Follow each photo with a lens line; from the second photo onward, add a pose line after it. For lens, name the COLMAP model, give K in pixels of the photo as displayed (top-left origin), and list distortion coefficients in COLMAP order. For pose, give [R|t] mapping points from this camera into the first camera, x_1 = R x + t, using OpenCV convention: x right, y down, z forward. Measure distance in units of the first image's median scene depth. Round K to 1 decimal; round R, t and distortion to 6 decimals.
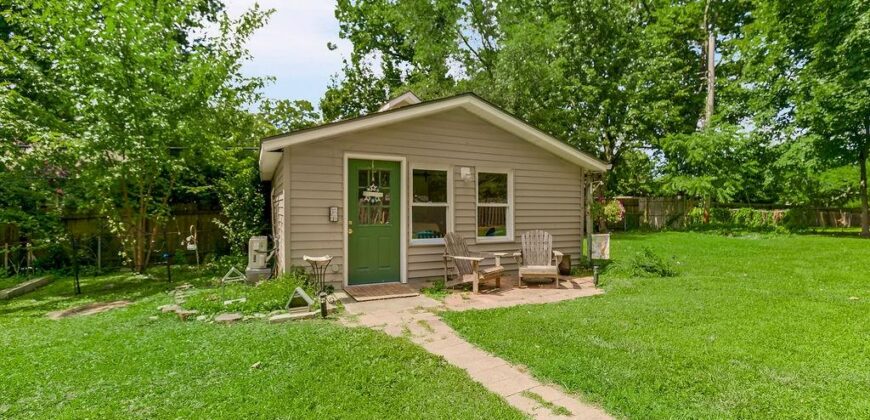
lens RADIAL K [[400.6, 0, 440.2], [0, 400.6, 212.5], [0, 0, 1]] dist [-0.002965, -0.001191]
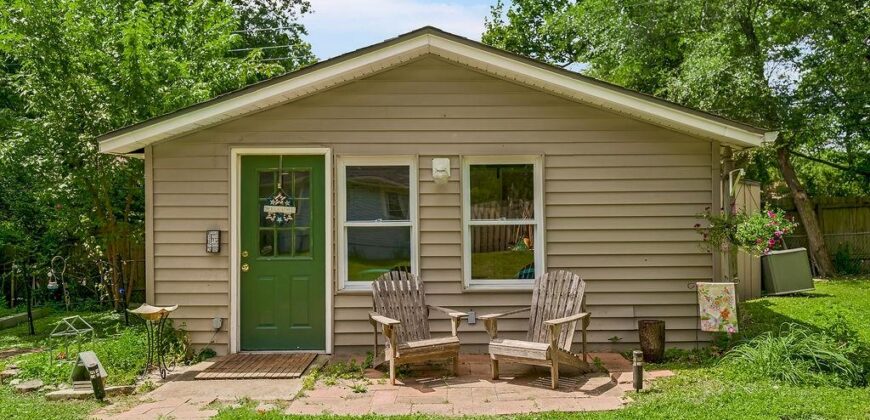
lens RADIAL K [[655.0, 0, 434.2], [0, 655.0, 209.5], [0, 0, 1]] dist [0.009073, -0.002307]
pose [[0.903479, -0.016219, -0.428325, 0.482578], [0.009571, 0.999798, -0.017670, -0.023969], [0.428525, 0.011865, 0.903452, 0.159982]]
